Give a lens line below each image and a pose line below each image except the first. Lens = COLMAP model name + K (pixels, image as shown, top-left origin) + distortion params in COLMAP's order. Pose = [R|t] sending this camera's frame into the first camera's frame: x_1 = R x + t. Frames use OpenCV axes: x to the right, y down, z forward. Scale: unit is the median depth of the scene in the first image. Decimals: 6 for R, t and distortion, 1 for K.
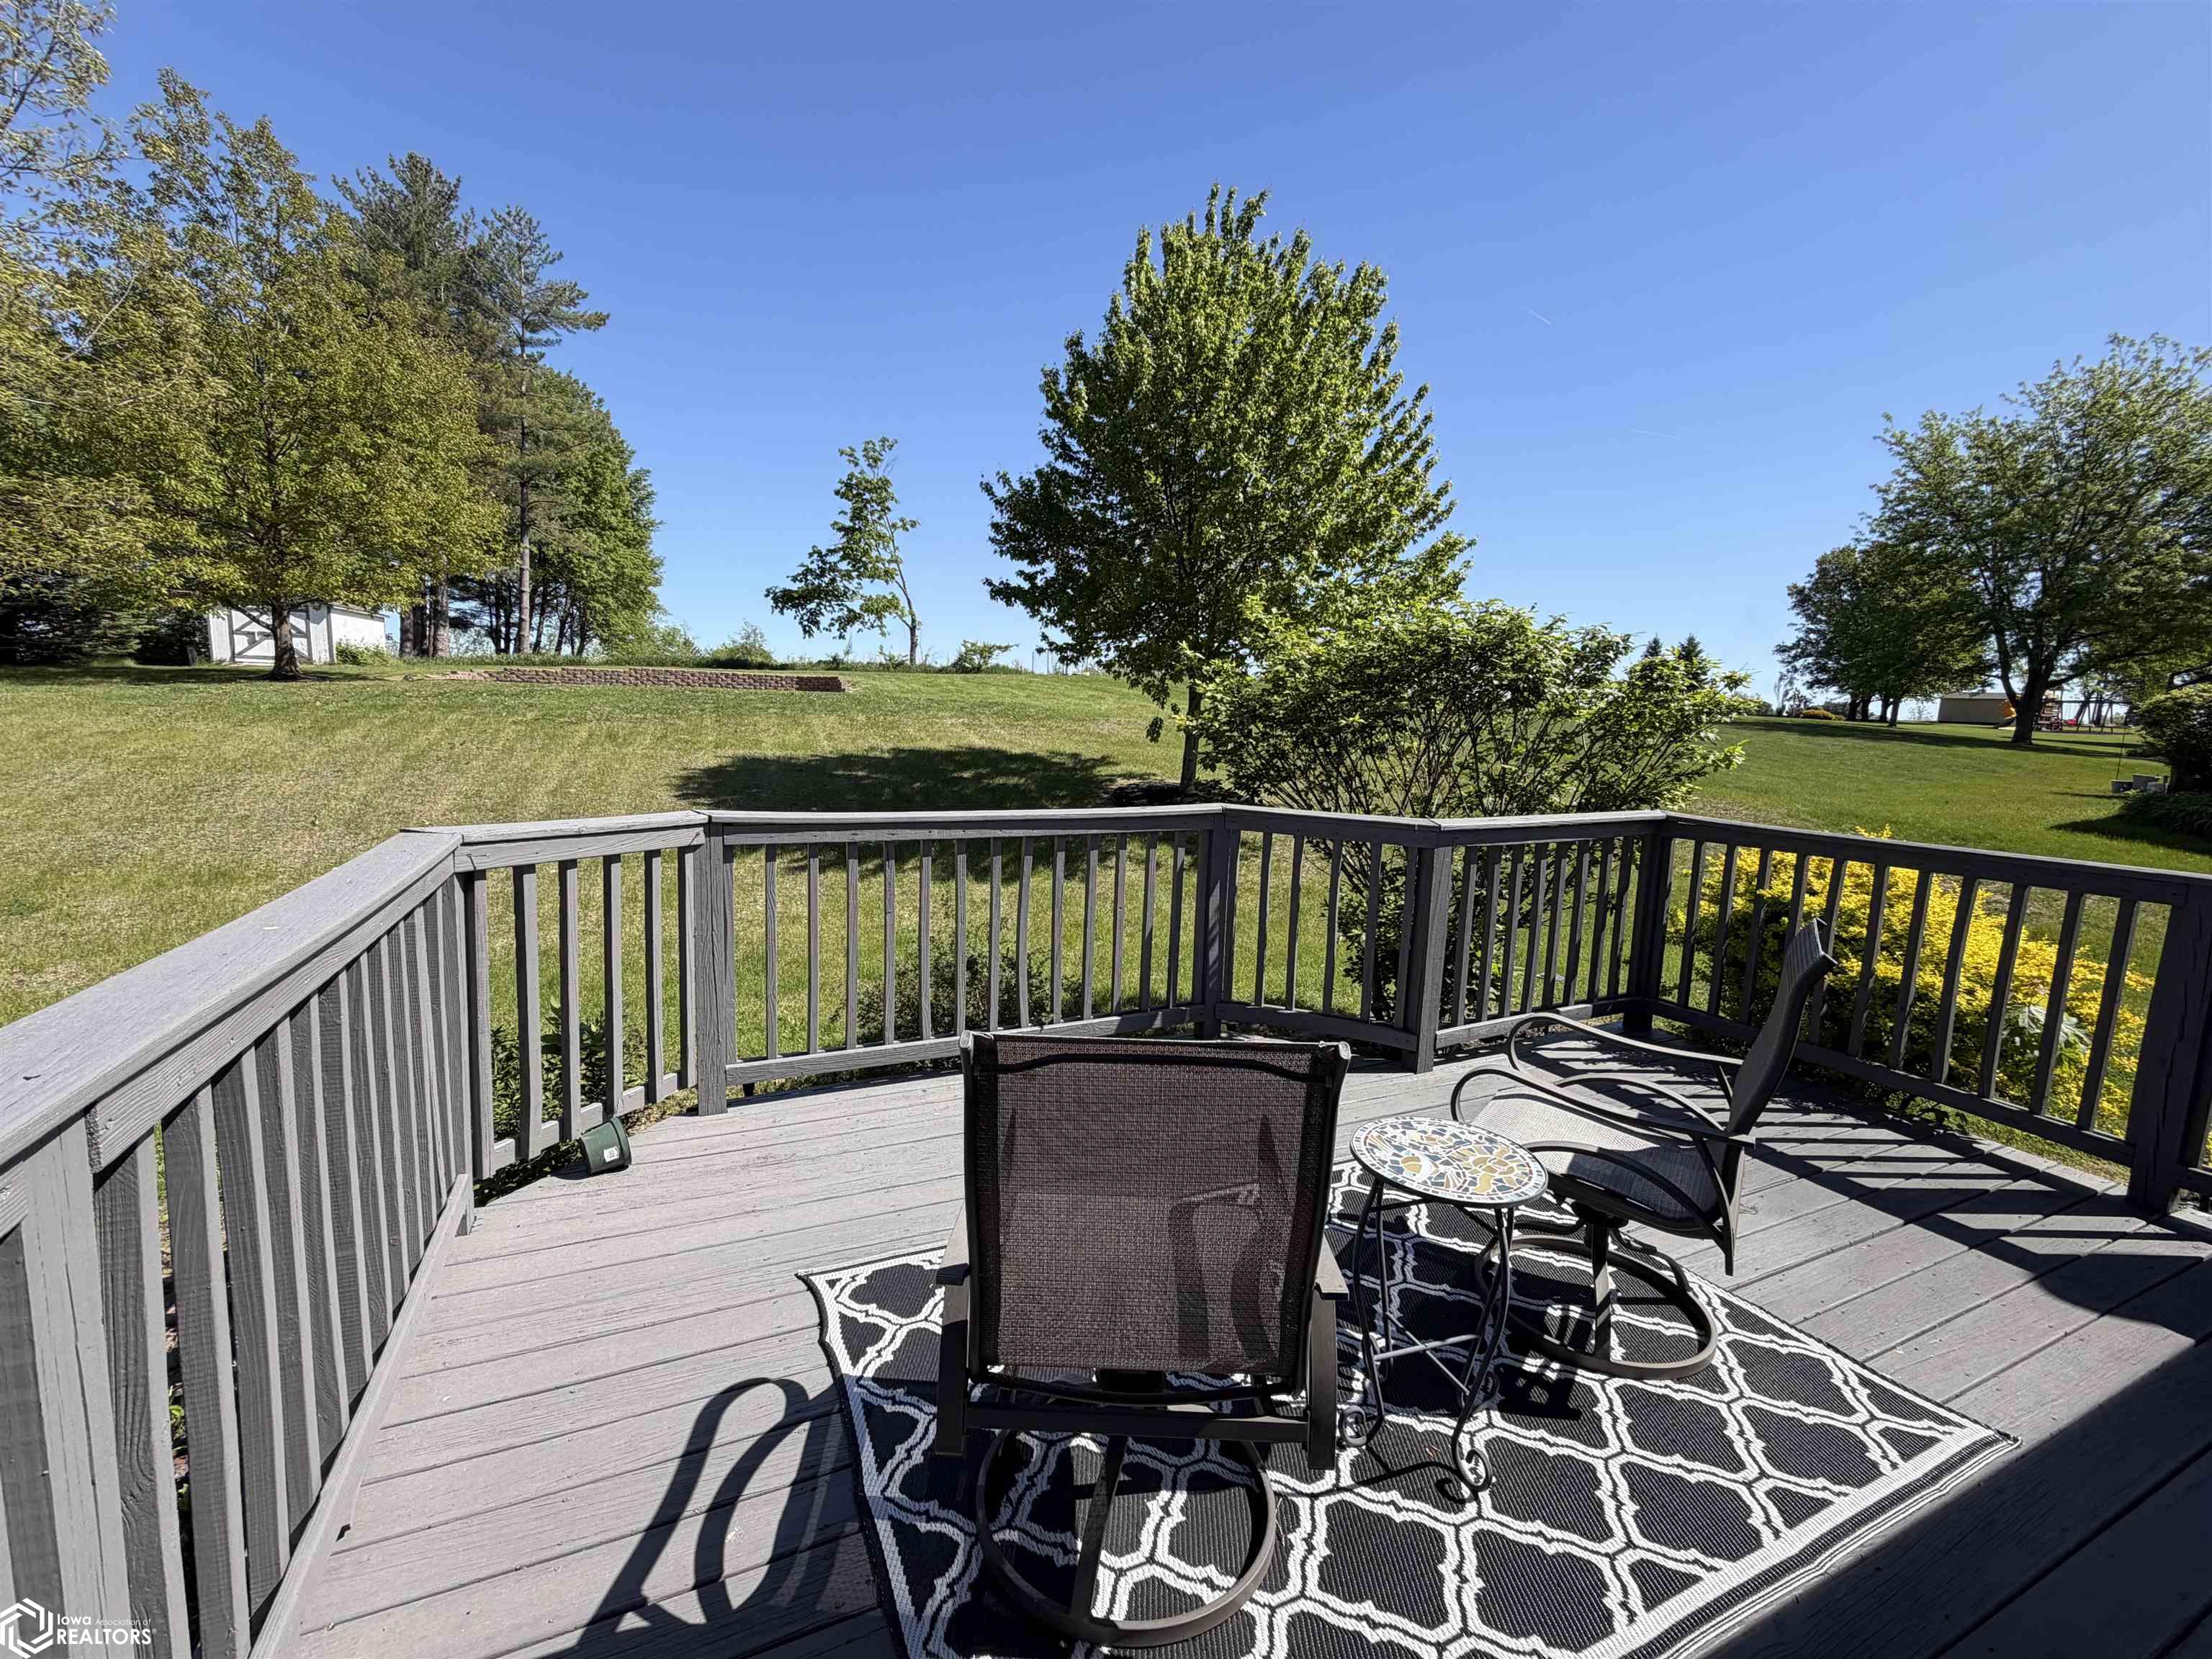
lens RADIAL K [[938.7, 0, 1110.7], [0, 938.7, 826.8], [0, 0, 1]] dist [-0.000179, -0.000549]
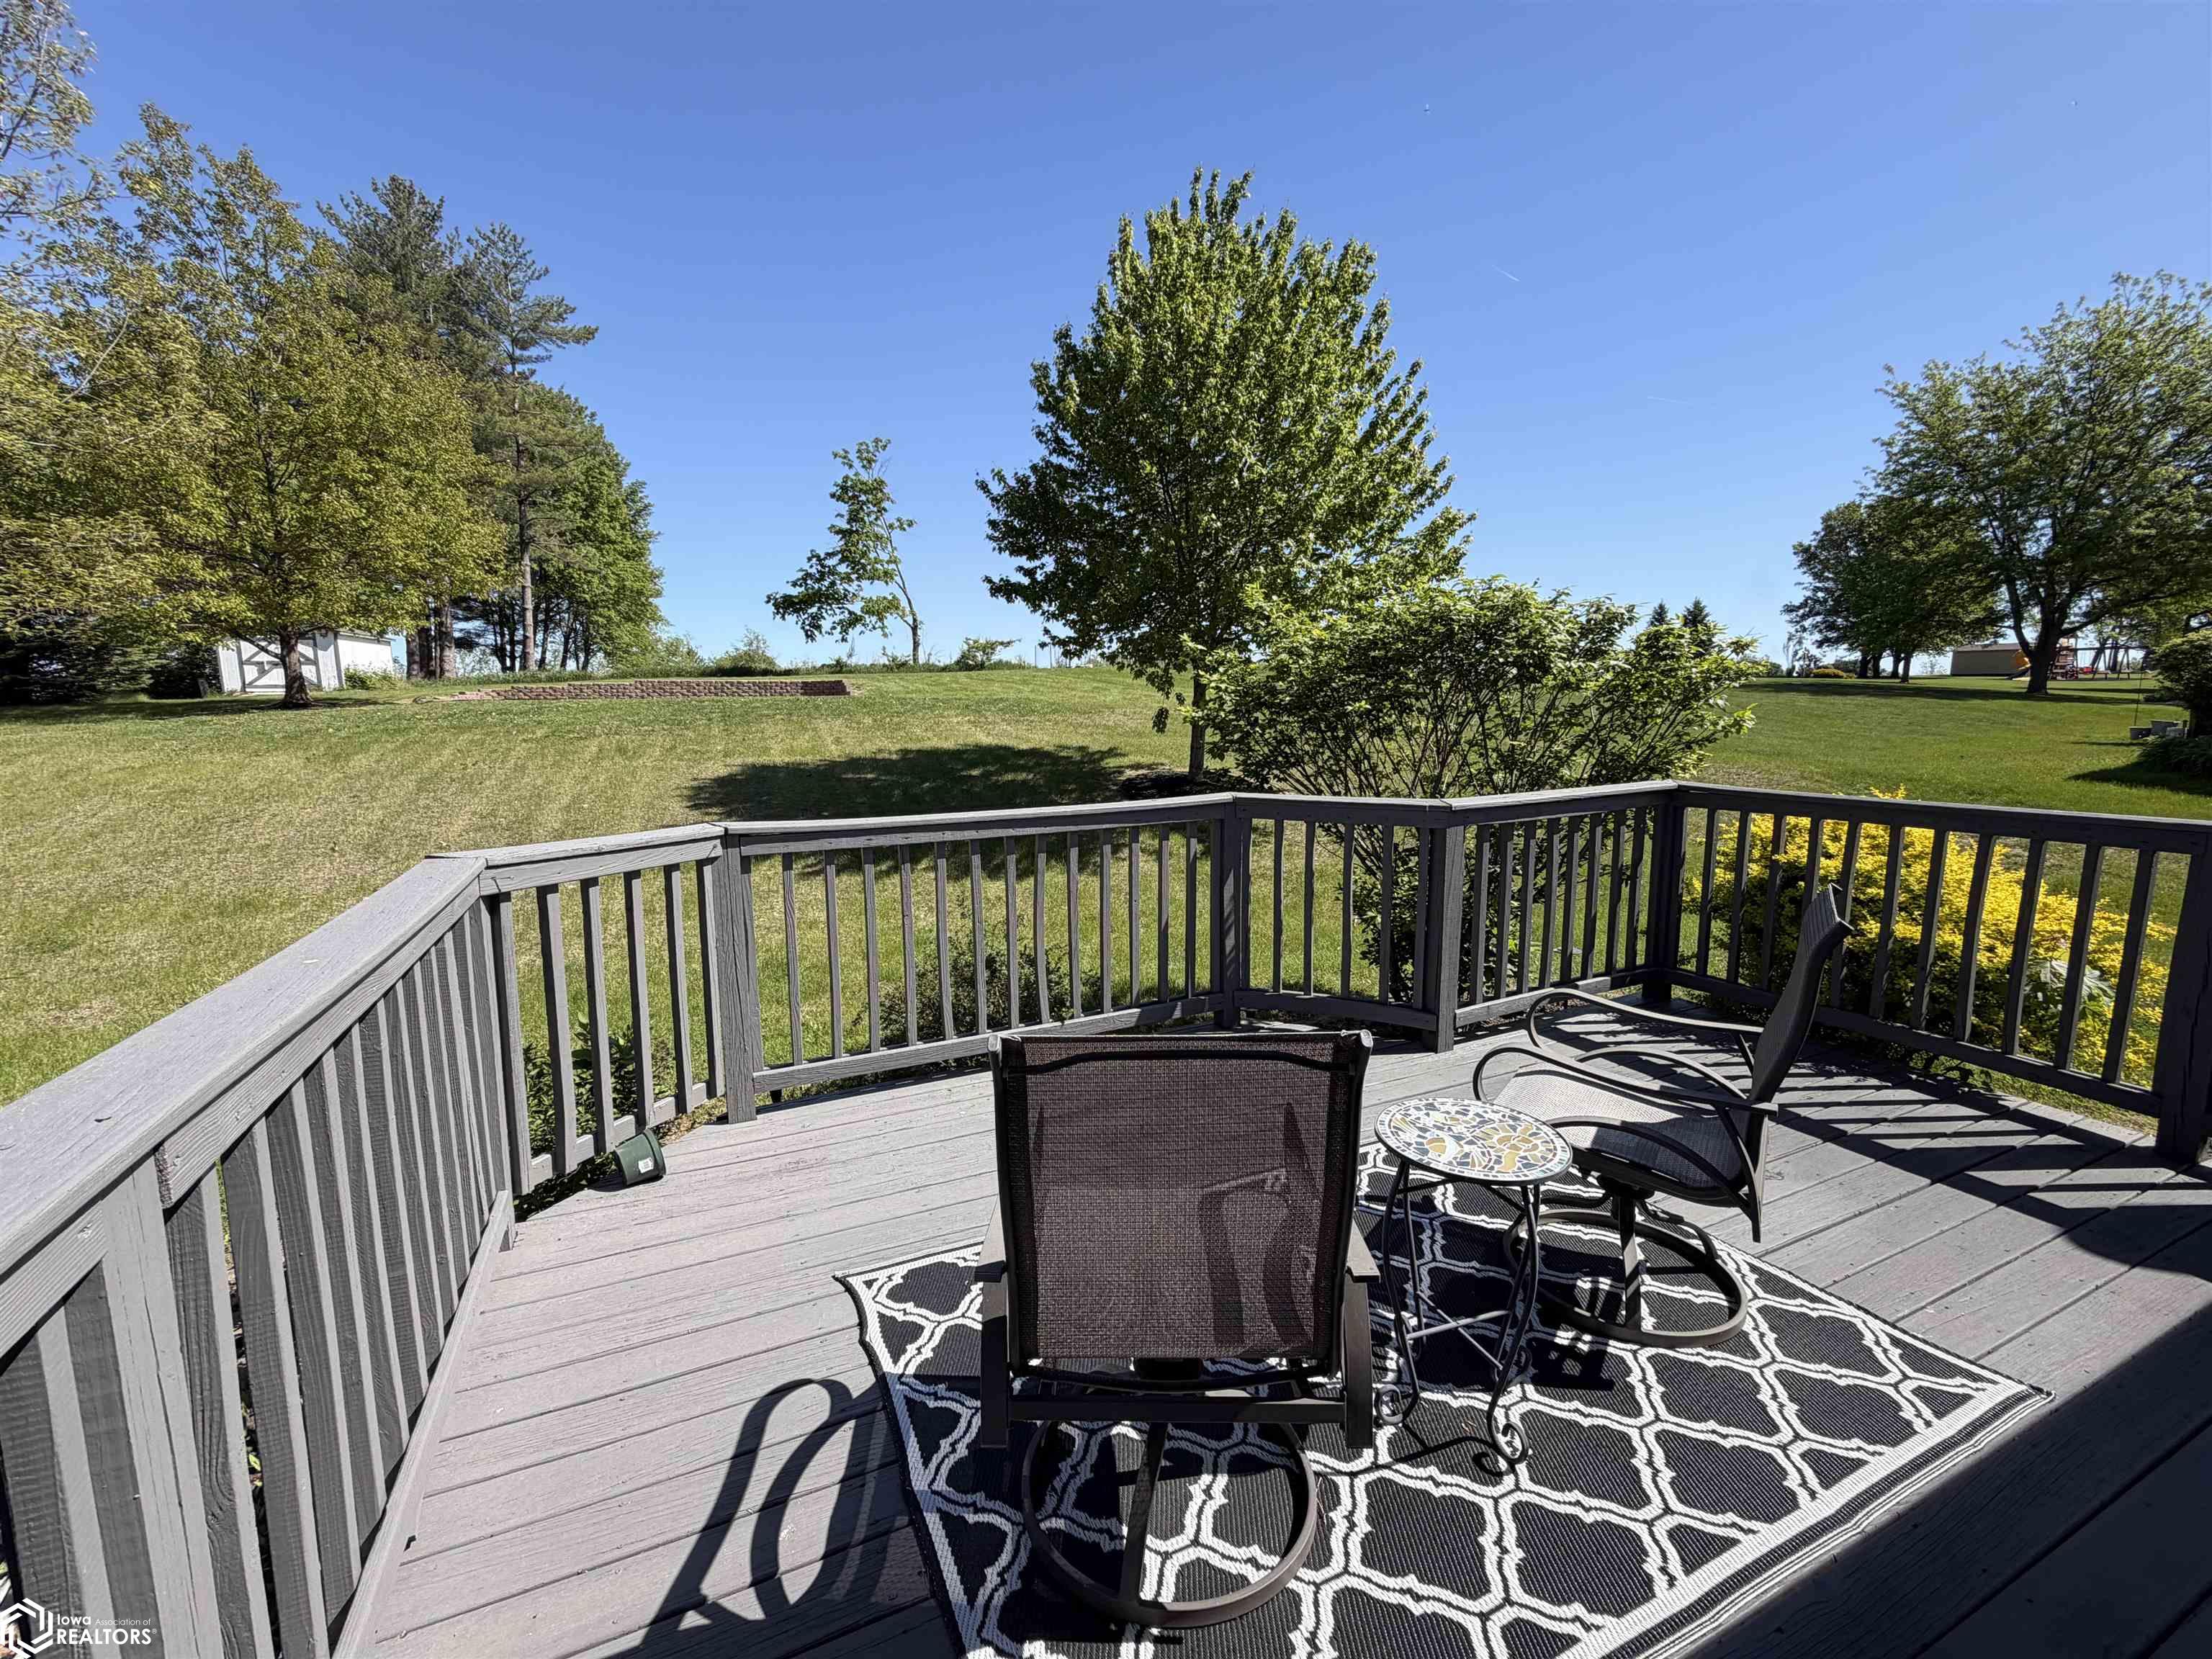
lens RADIAL K [[938.7, 0, 1110.9], [0, 938.7, 827.3], [0, 0, 1]] dist [-0.000179, -0.000549]
pose [[0.999005, -0.043336, -0.010518, -0.001938], [0.043443, 0.999004, 0.010193, -0.003734], [0.010066, -0.010640, 0.999893, -0.004924]]
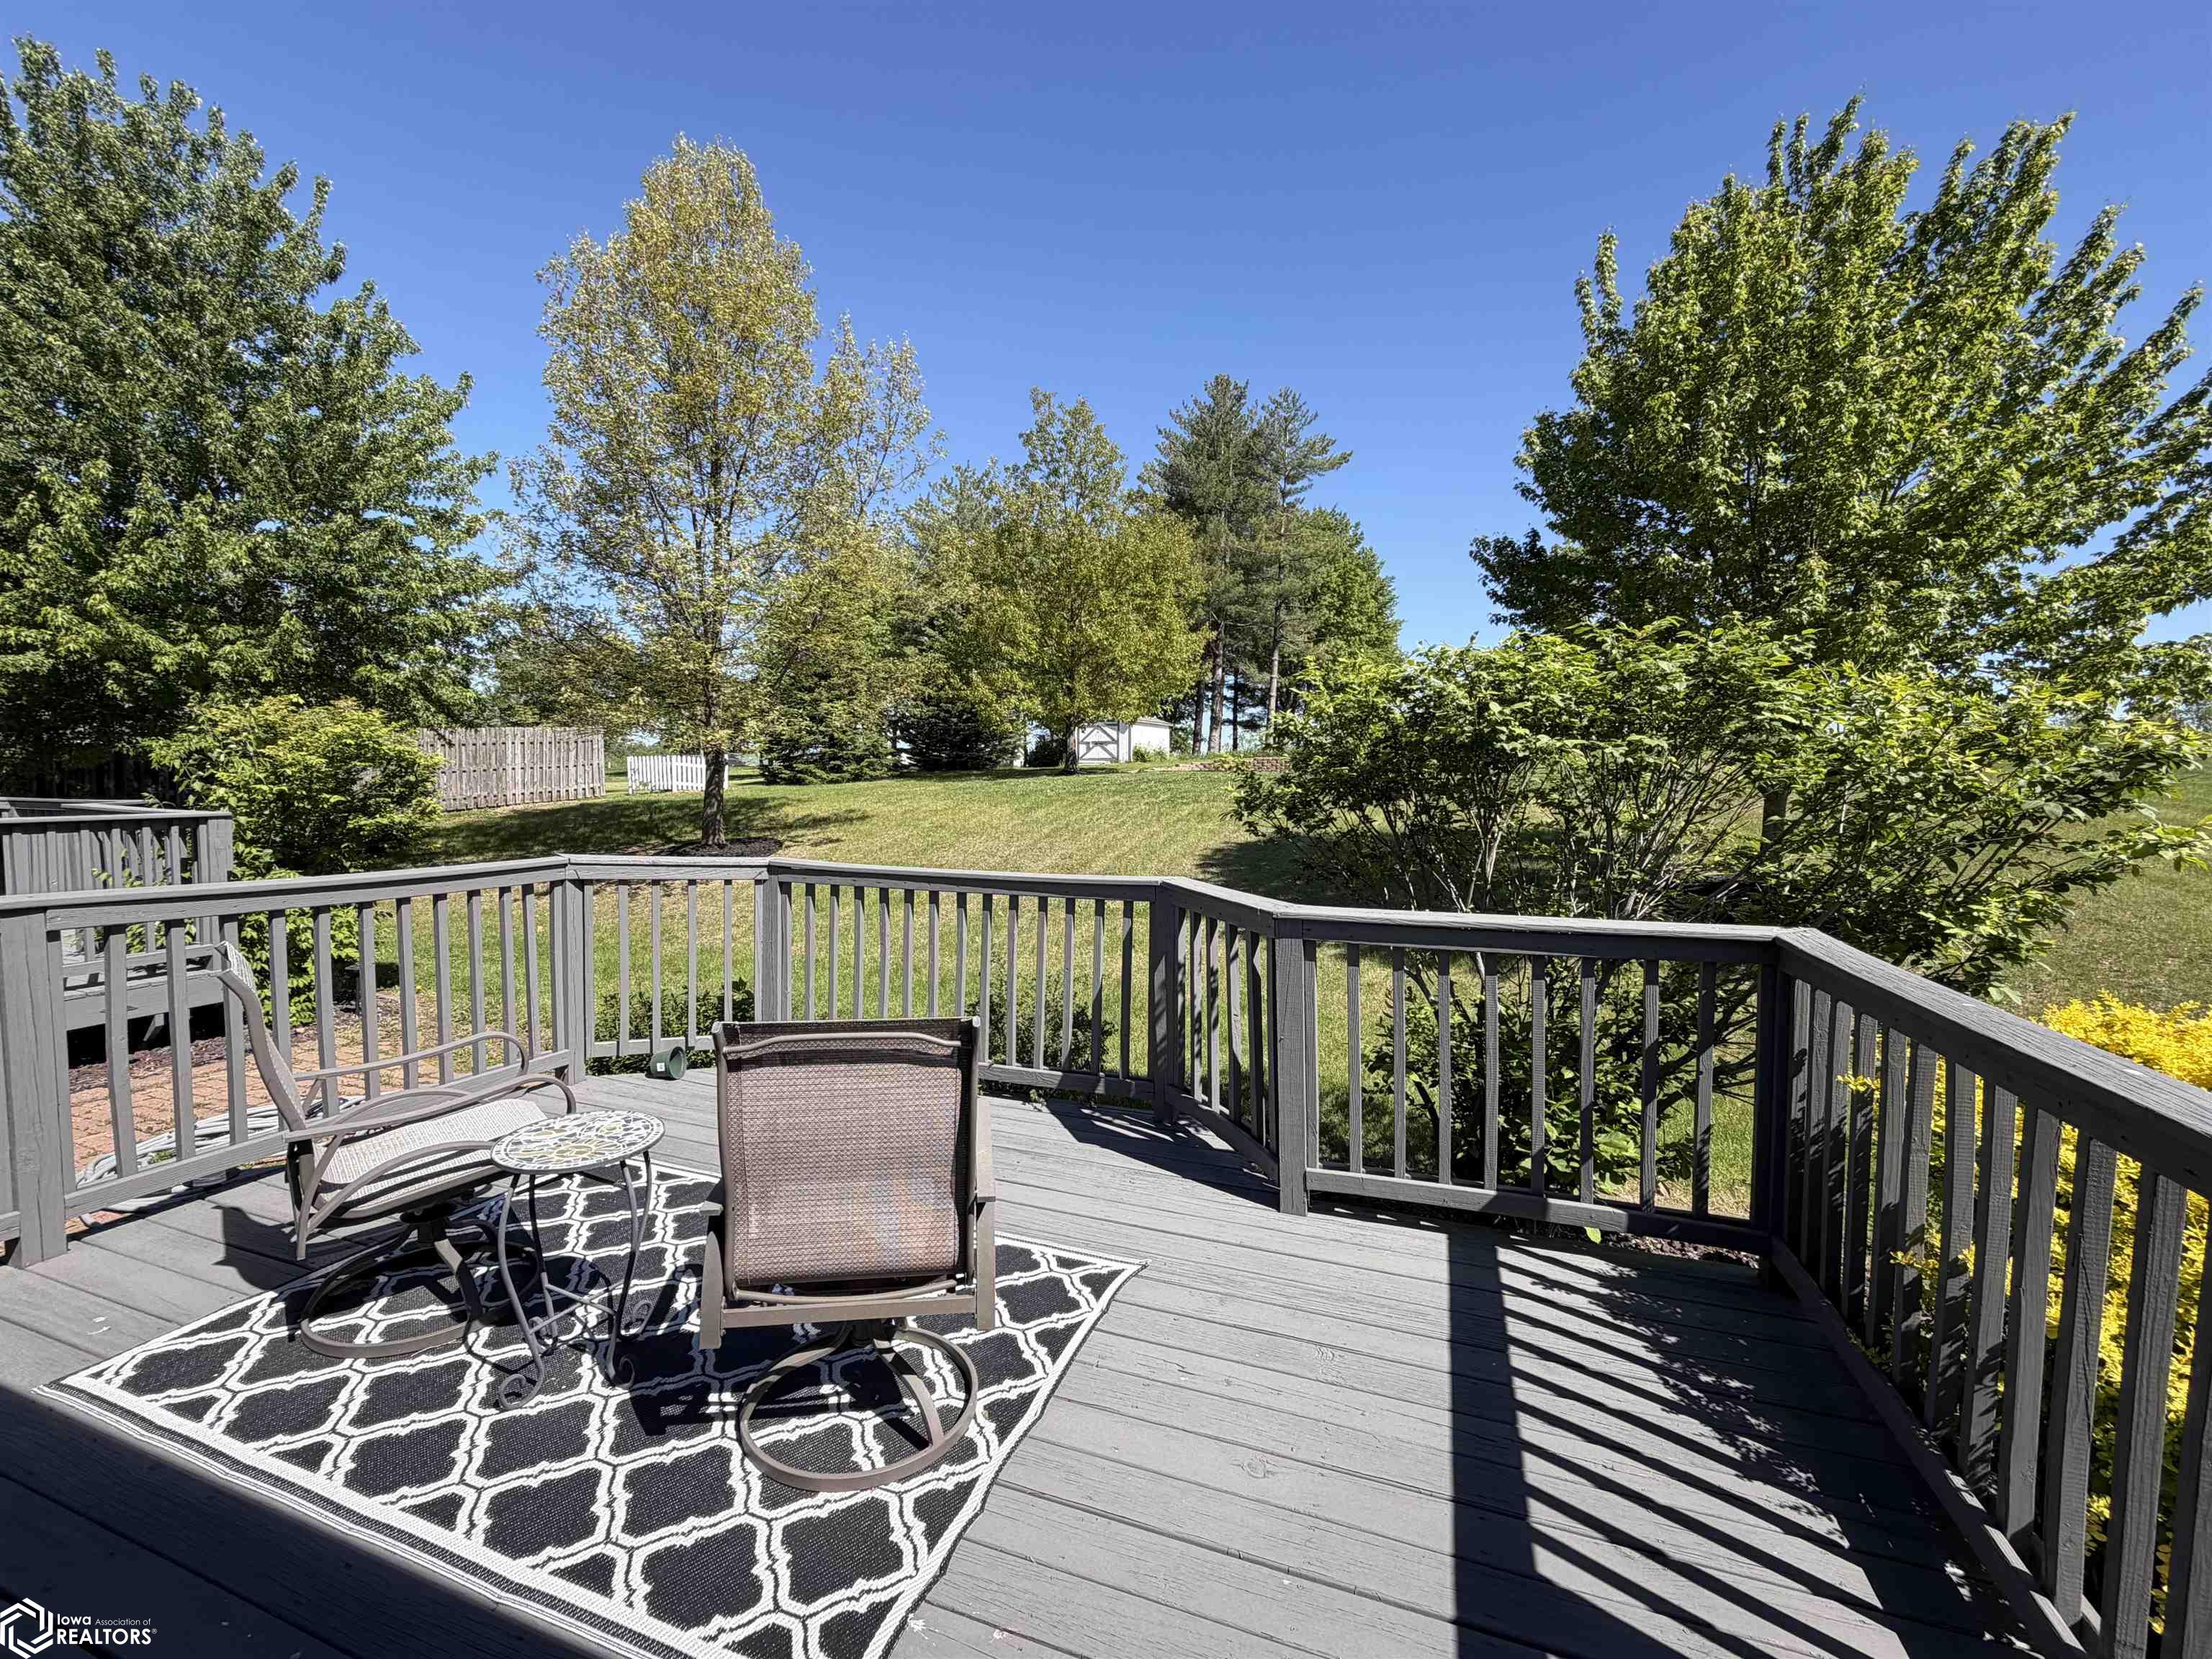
lens RADIAL K [[938.7, 0, 1105.8], [0, 938.7, 823.5], [0, 0, 1]] dist [-0.000179, -0.000549]
pose [[0.696719, 0.010199, -0.717272, 0.814542], [-0.075365, 0.995406, -0.059051, -0.017793], [0.713374, 0.095199, 0.694287, 0.284638]]
